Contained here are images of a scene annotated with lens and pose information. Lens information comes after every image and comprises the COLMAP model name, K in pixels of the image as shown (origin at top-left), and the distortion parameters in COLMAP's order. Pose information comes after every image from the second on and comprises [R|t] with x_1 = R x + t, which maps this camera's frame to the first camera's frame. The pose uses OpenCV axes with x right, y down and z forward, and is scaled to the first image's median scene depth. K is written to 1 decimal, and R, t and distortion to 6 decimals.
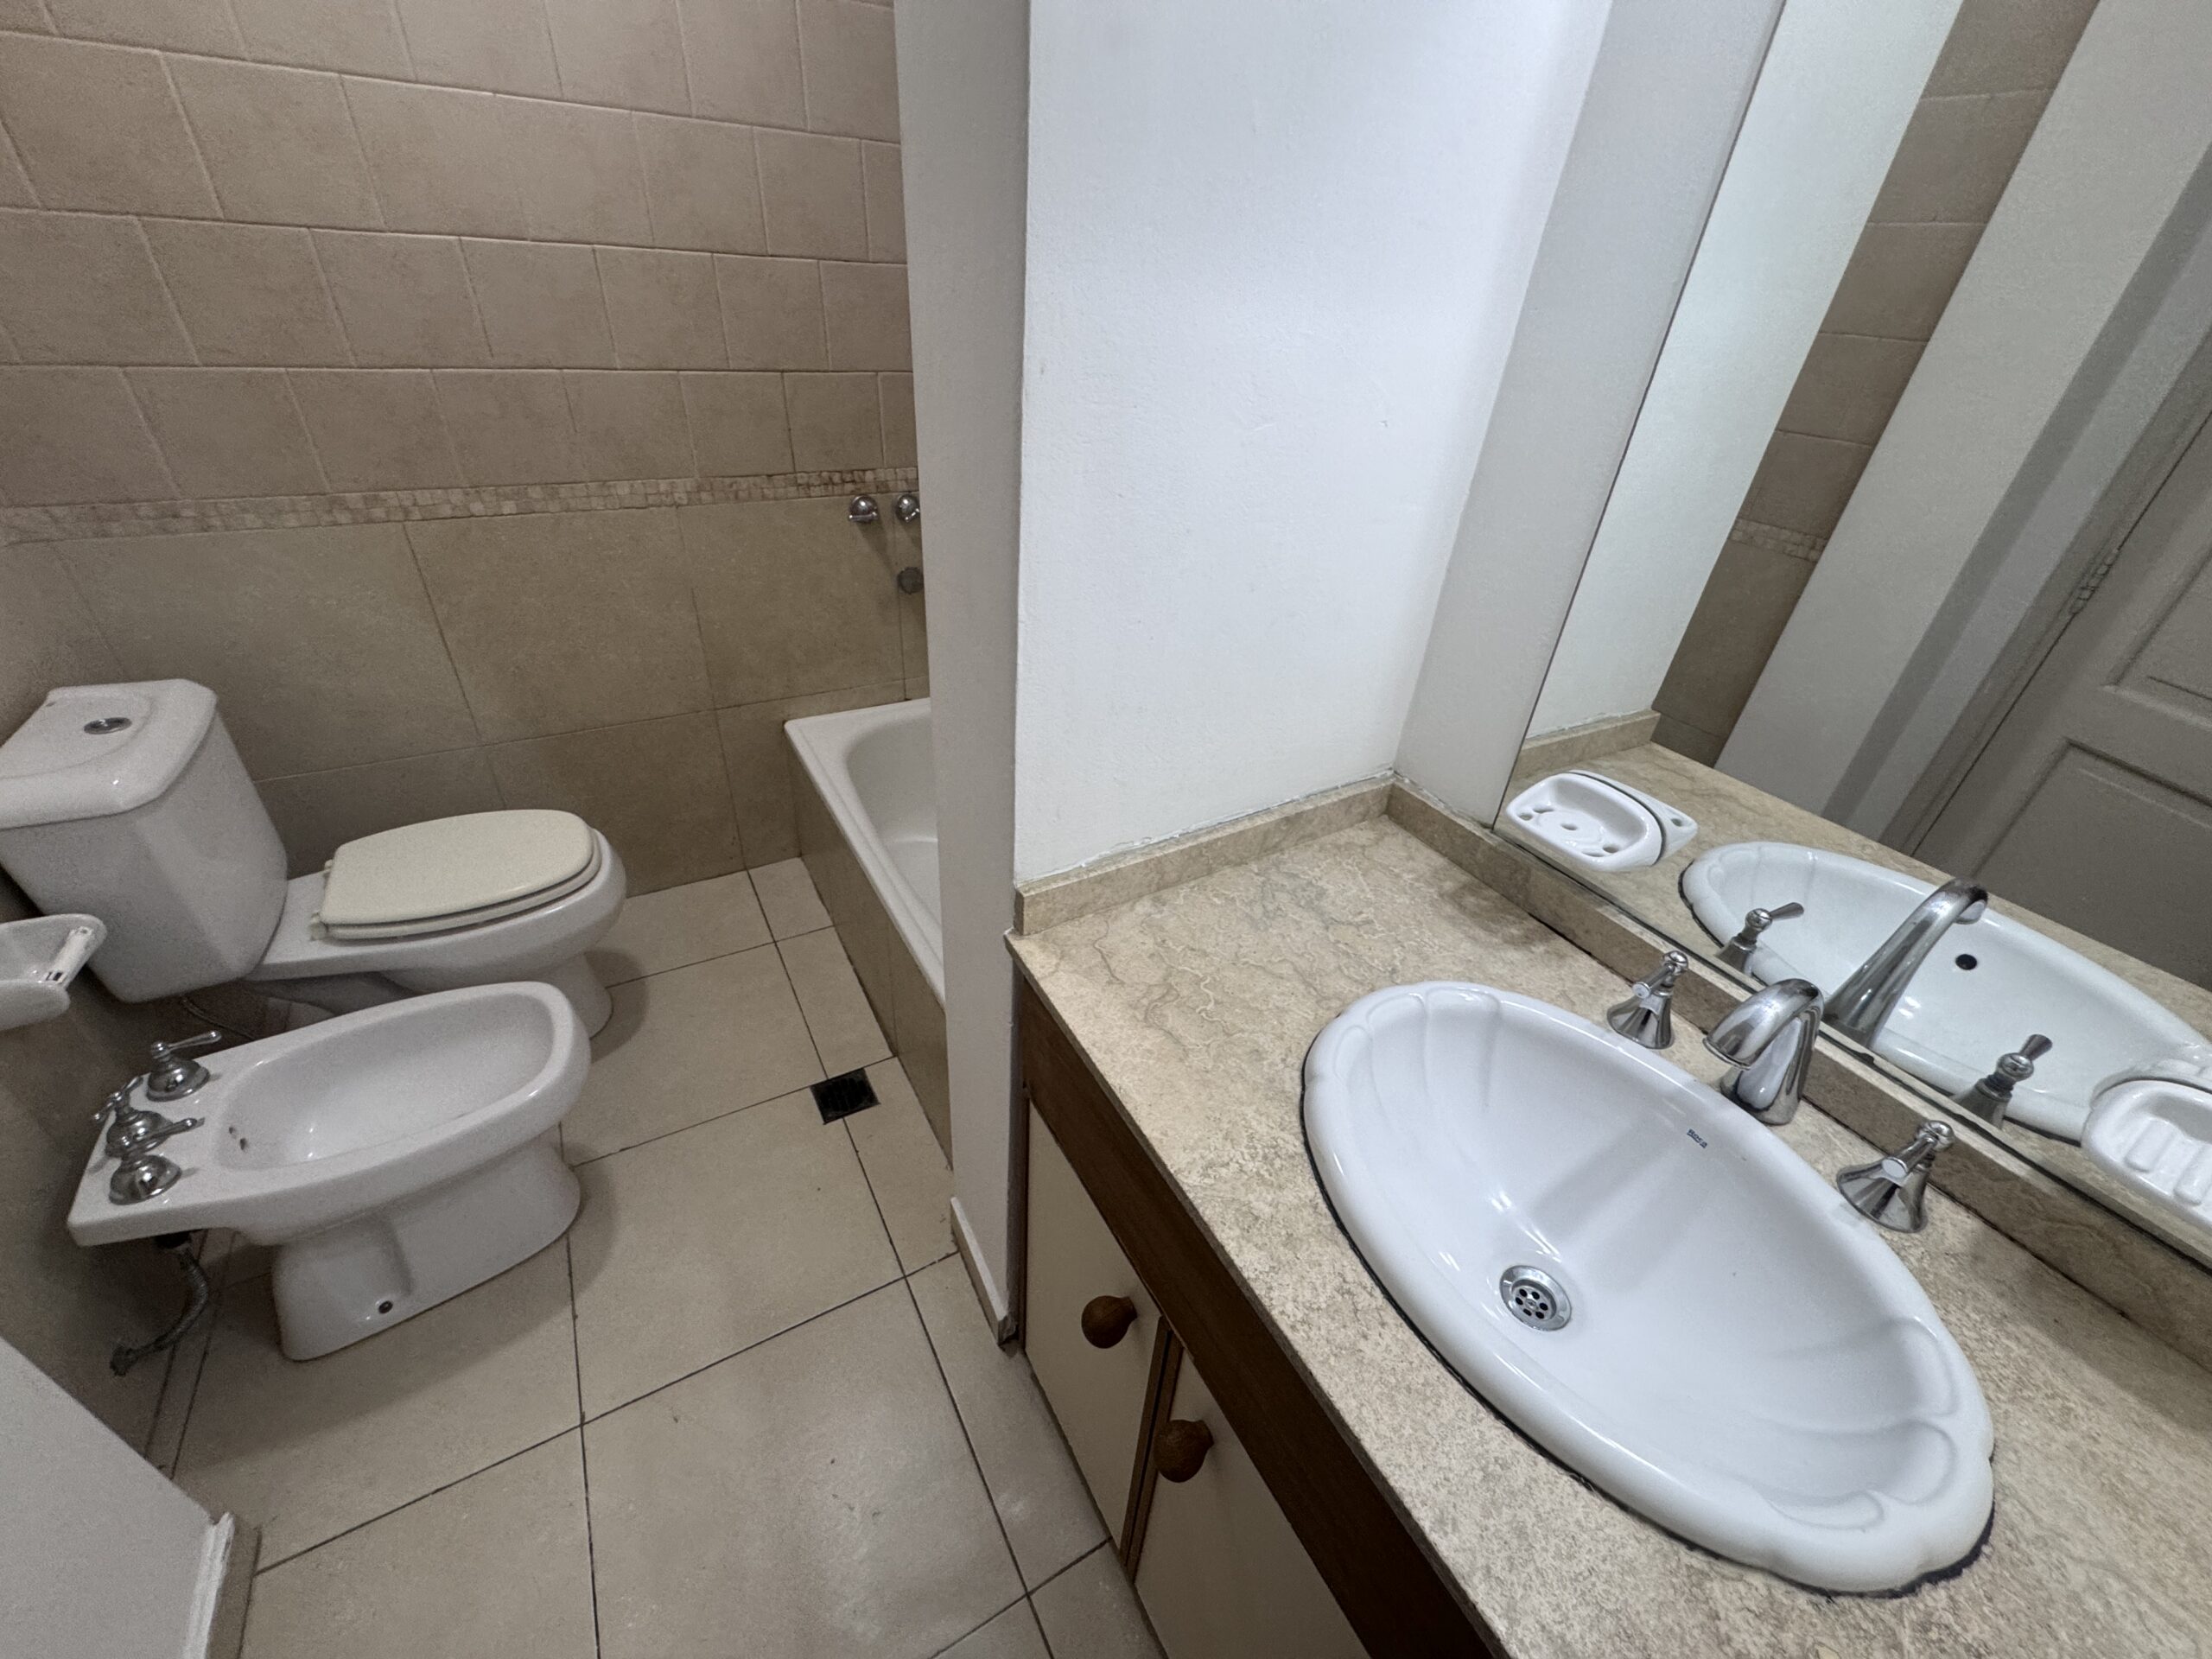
lens RADIAL K [[889.4, 0, 1103.1], [0, 889.4, 834.8], [0, 0, 1]] dist [-0.001800, 0.000029]
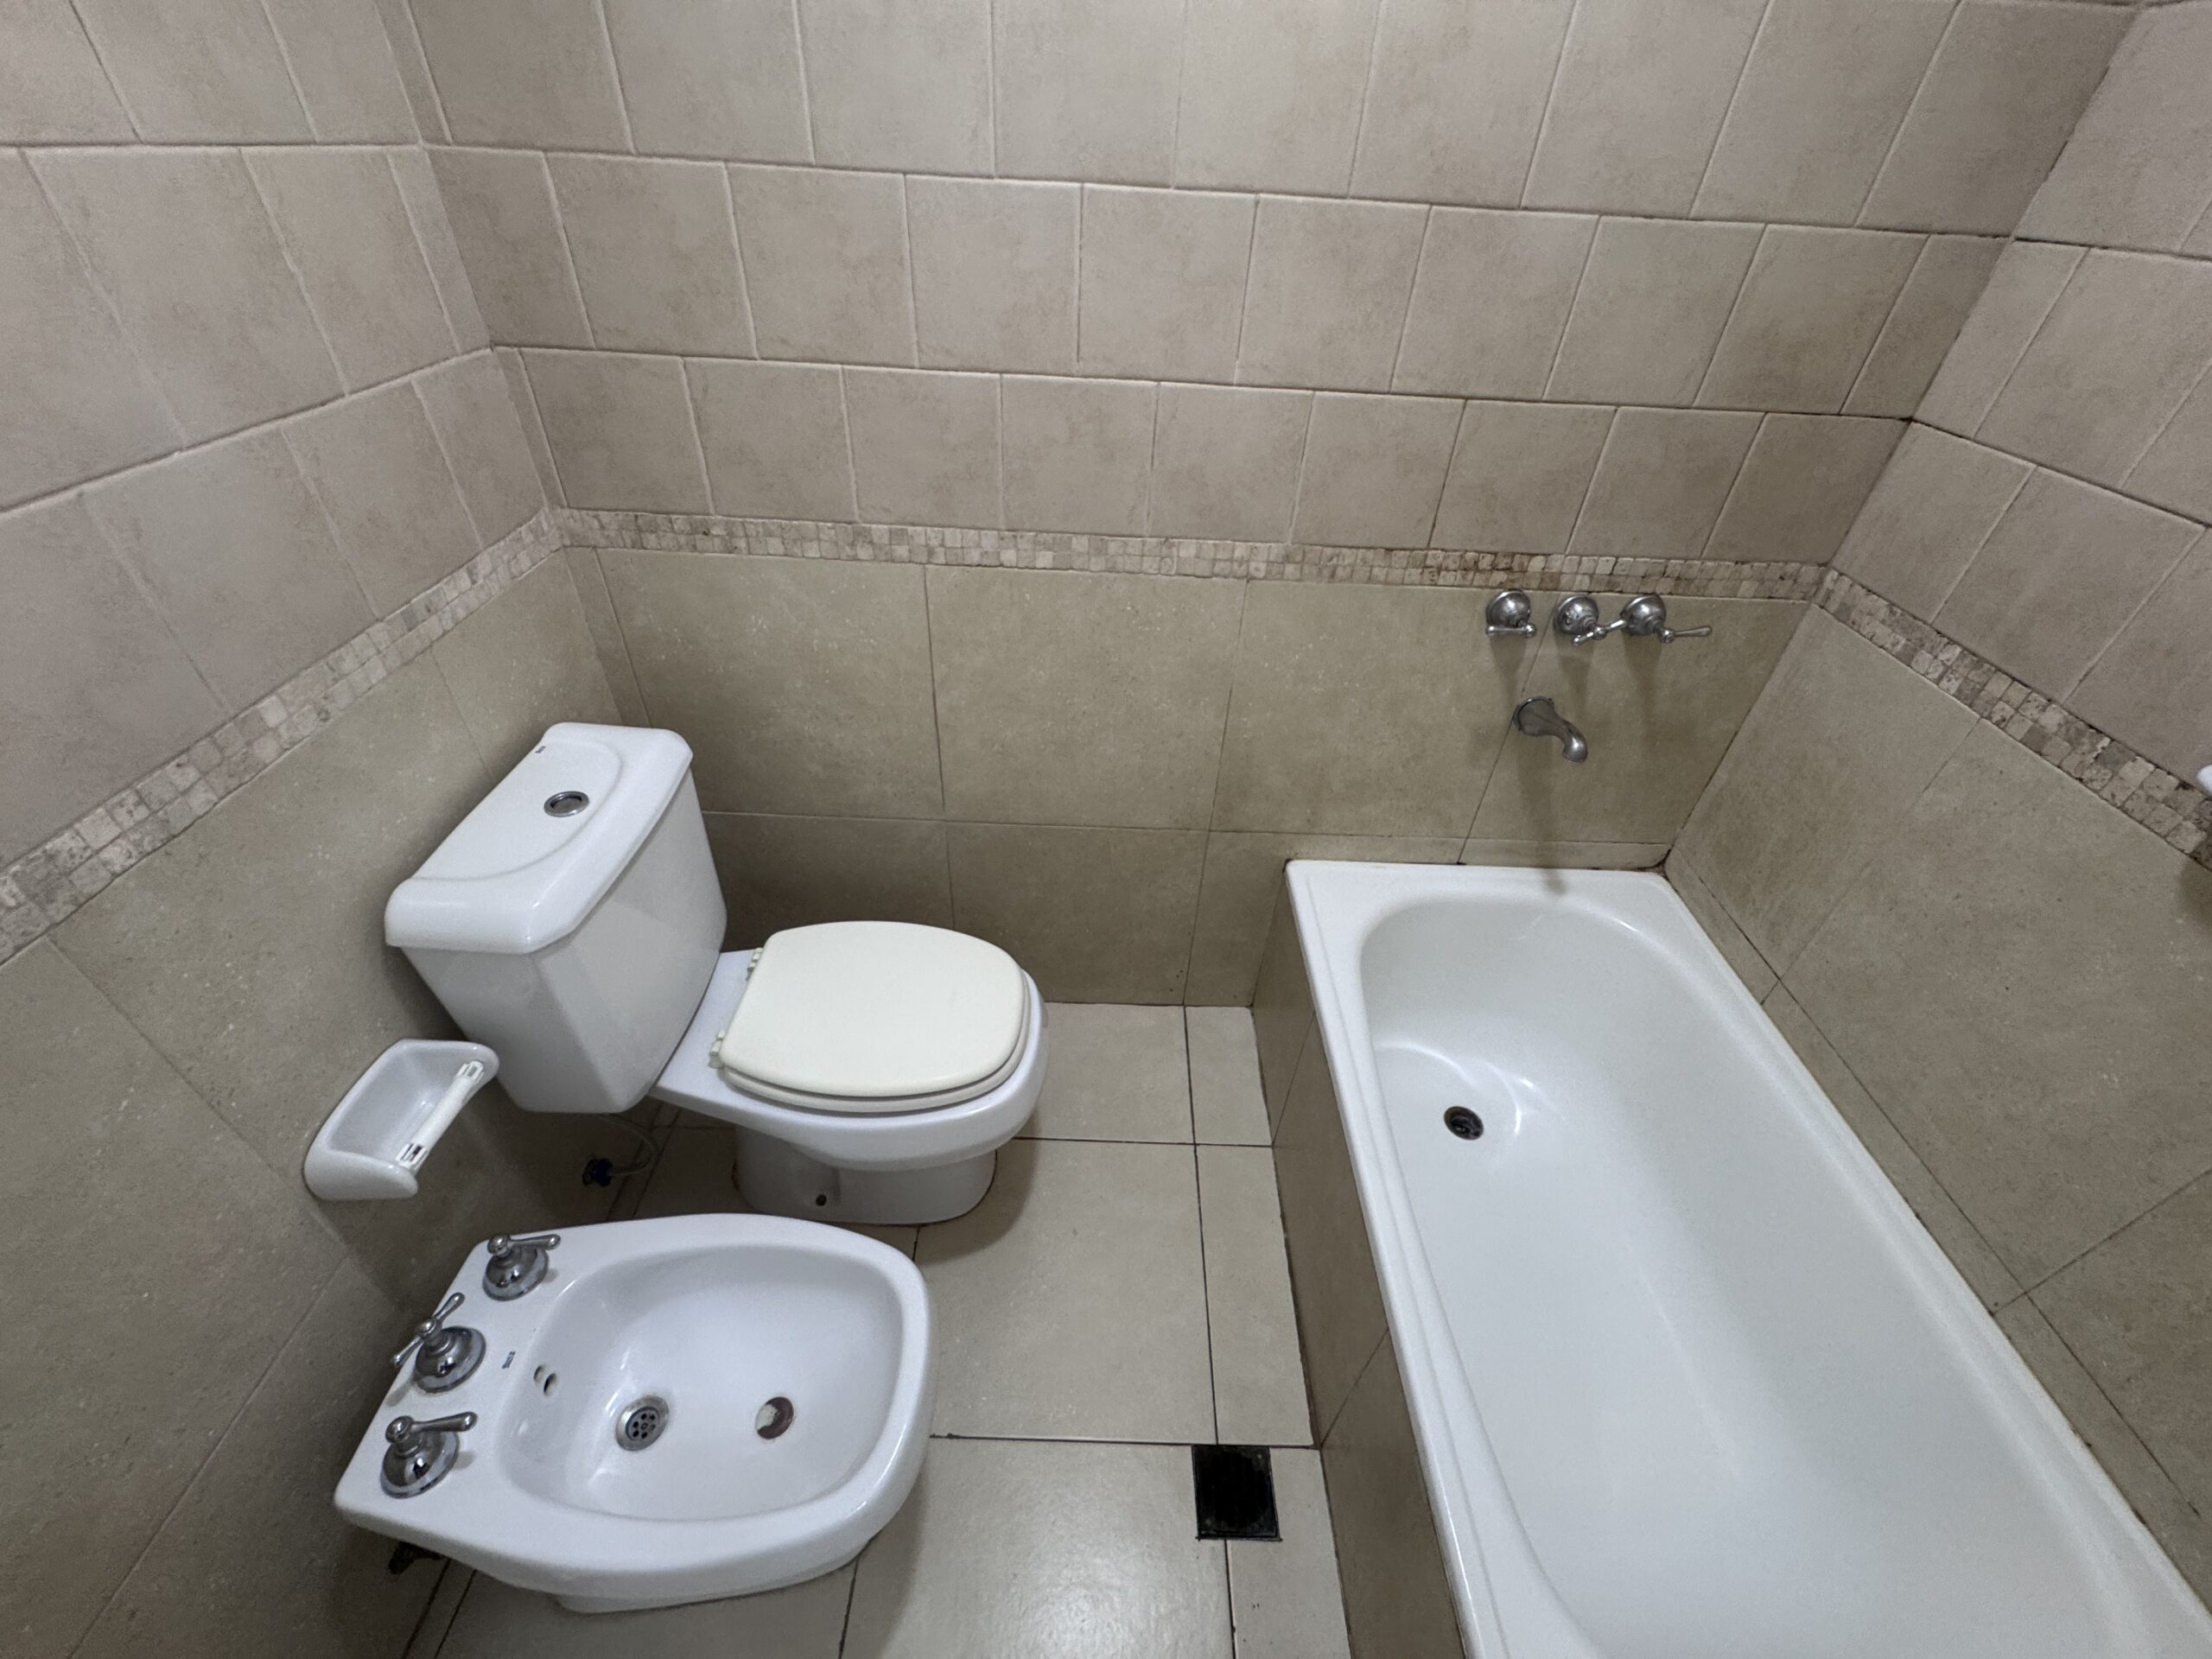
lens RADIAL K [[892.3, 0, 1104.5], [0, 892.3, 842.1], [0, 0, 1]] dist [-0.002284, -0.000304]
pose [[0.865466, 0.293172, -0.406225, -0.347497], [-0.266708, 0.956055, 0.121759, -0.339730], [0.424070, 0.002966, 0.905624, 0.475463]]
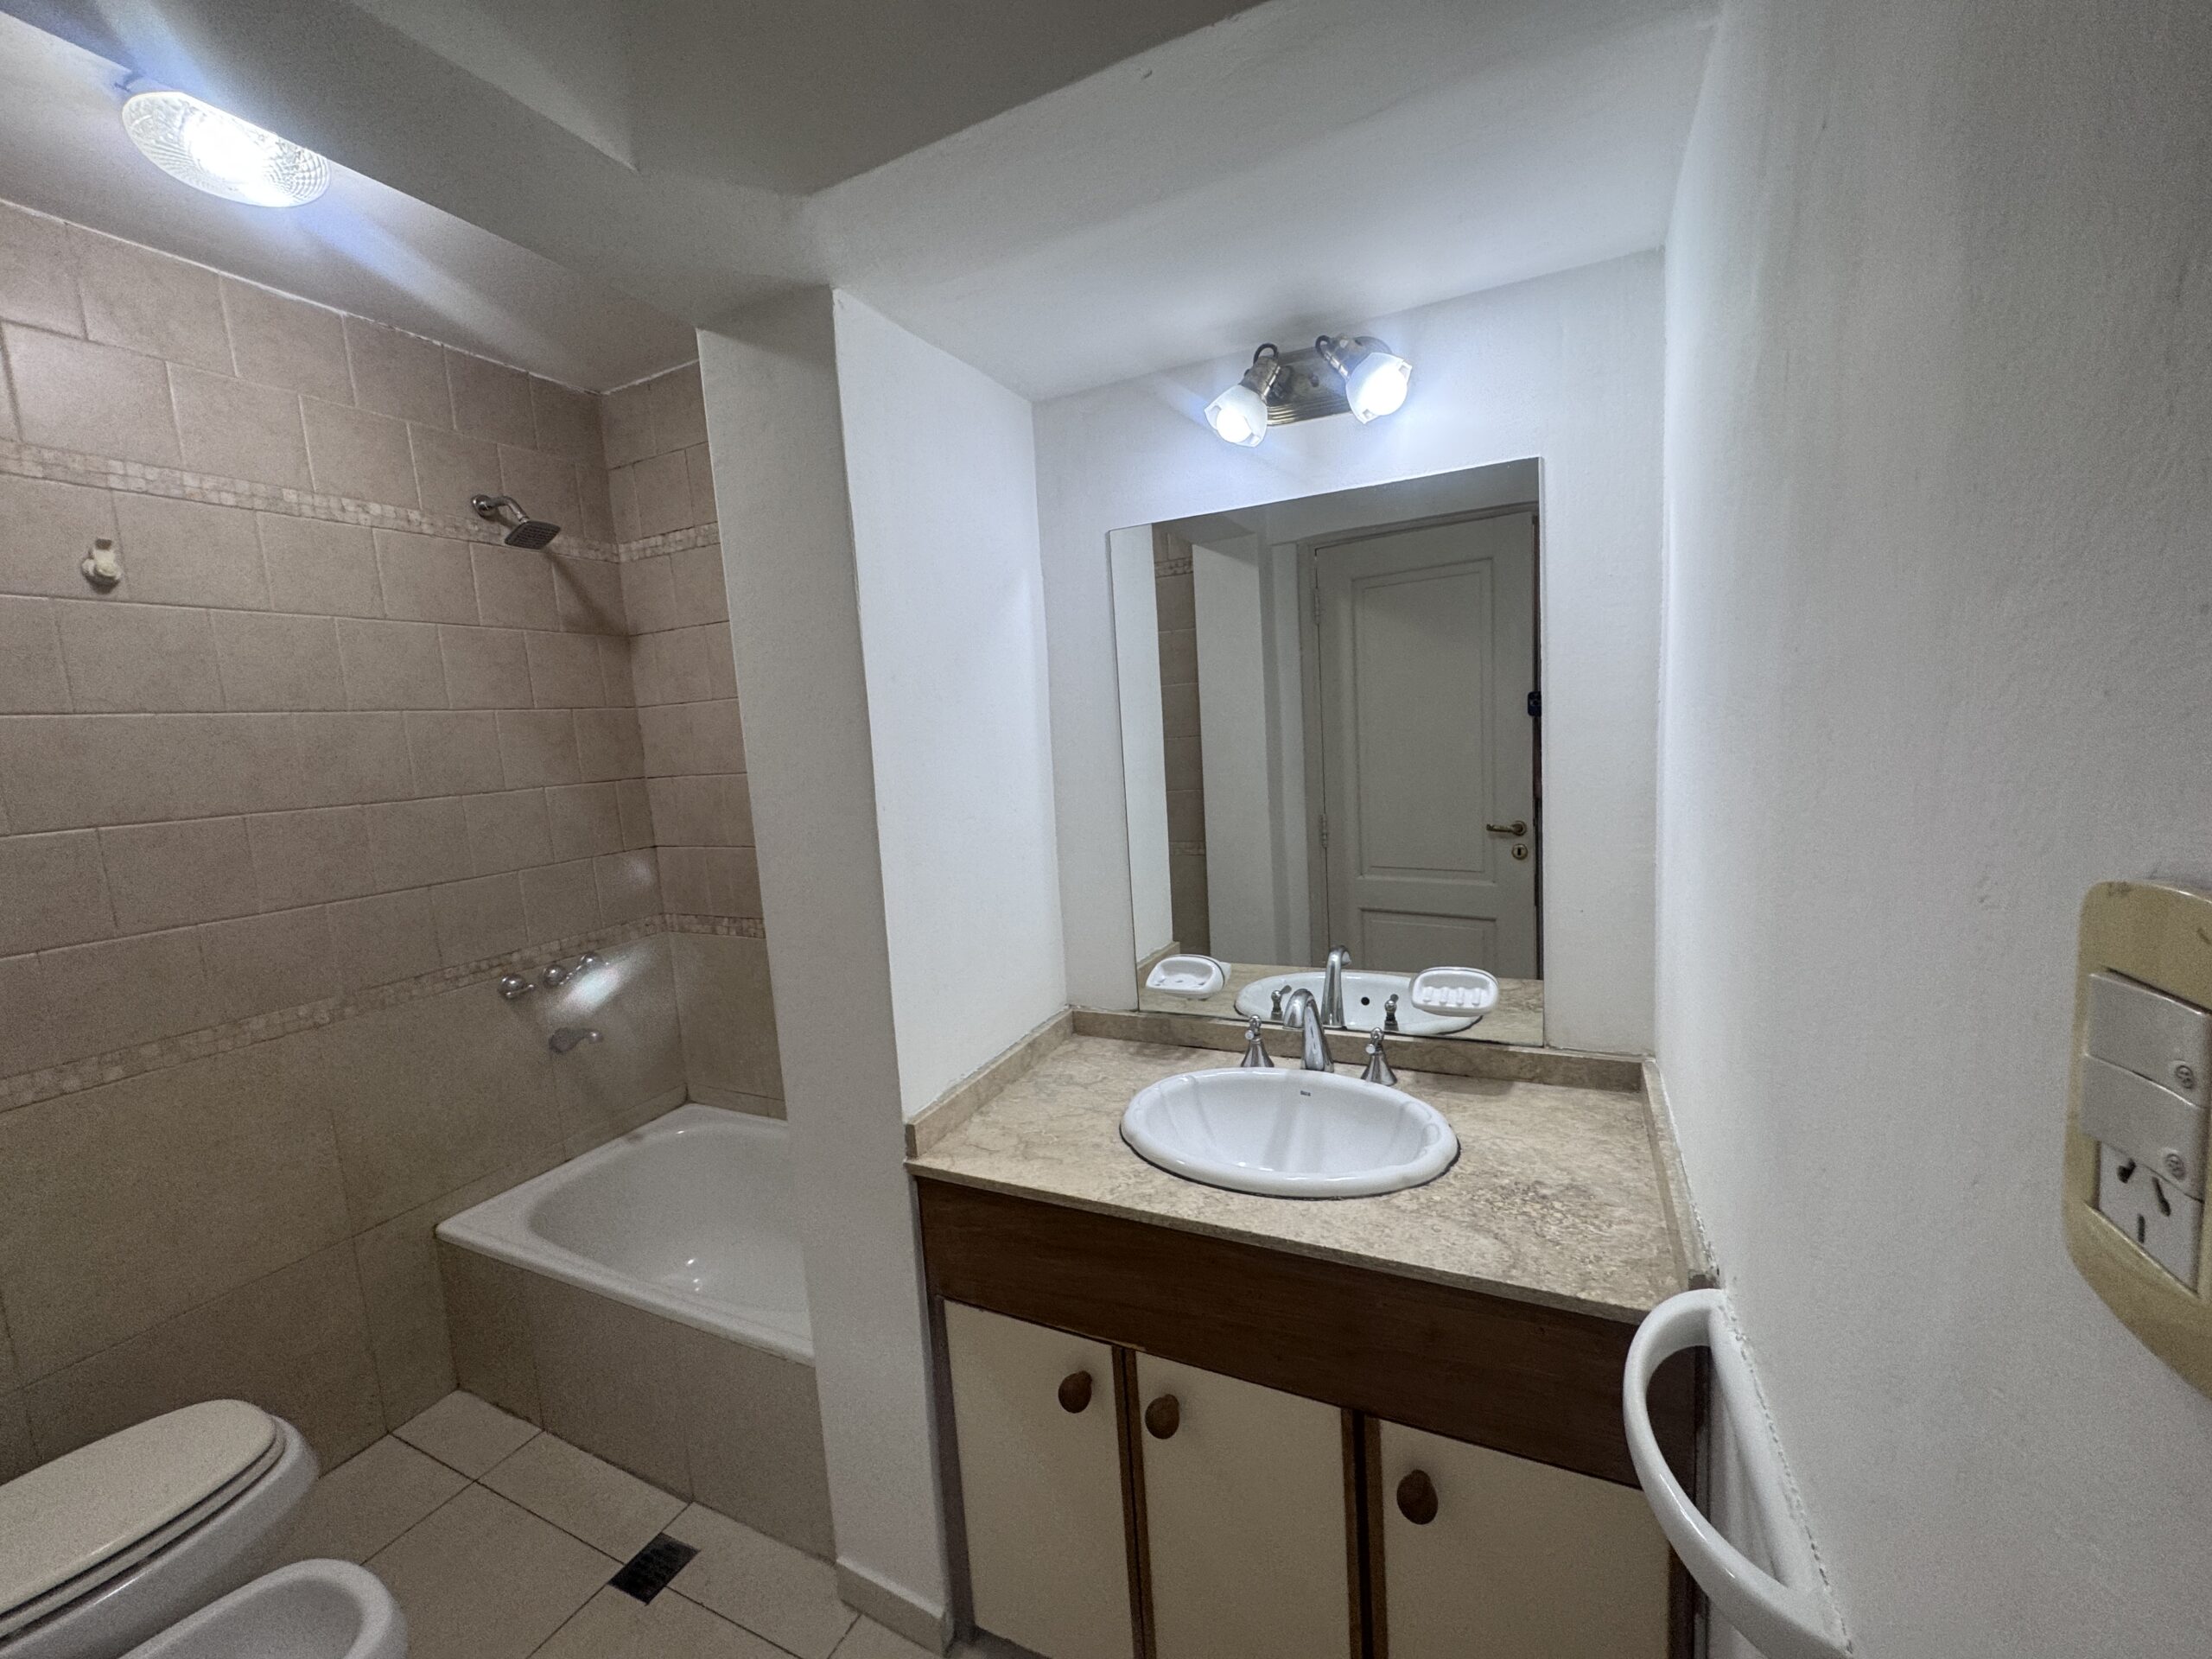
lens RADIAL K [[889.4, 0, 1103.1], [0, 889.4, 834.8], [0, 0, 1]] dist [-0.001800, 0.000029]
pose [[0.820203, -0.183160, 0.541959, -0.383197], [0.402848, 0.857560, -0.319852, 0.179686], [-0.406178, 0.480670, 0.777158, -0.358218]]
